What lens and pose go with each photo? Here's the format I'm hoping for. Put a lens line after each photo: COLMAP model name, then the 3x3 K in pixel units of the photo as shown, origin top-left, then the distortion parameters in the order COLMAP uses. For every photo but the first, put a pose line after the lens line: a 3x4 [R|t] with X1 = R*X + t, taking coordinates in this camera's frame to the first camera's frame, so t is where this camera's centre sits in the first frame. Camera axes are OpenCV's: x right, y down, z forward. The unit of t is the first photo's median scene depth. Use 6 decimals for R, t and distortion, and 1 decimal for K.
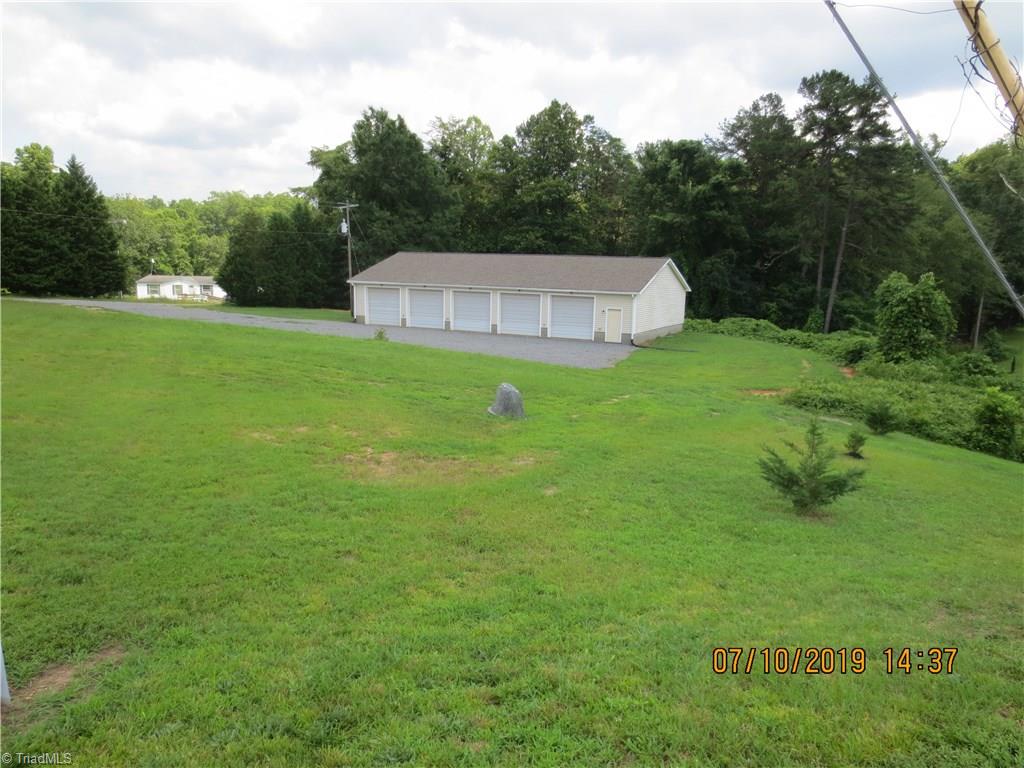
lens RADIAL K [[765.3, 0, 512.0], [0, 765.3, 384.0], [0, 0, 1]] dist [0.001588, -0.001757]
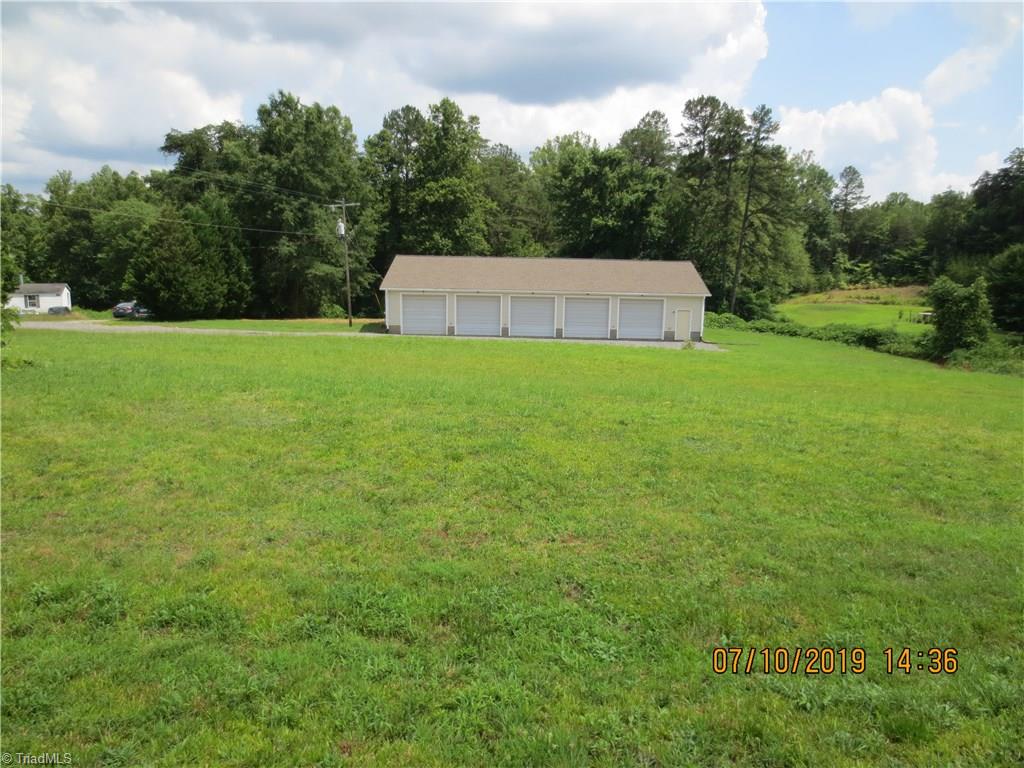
lens RADIAL K [[765.3, 0, 512.0], [0, 765.3, 384.0], [0, 0, 1]] dist [0.001588, -0.001757]
pose [[0.907049, -0.073453, 0.414568, -0.360501], [0.070337, 0.997263, 0.022802, -0.023703], [-0.415108, 0.008477, 0.909733, 0.082522]]
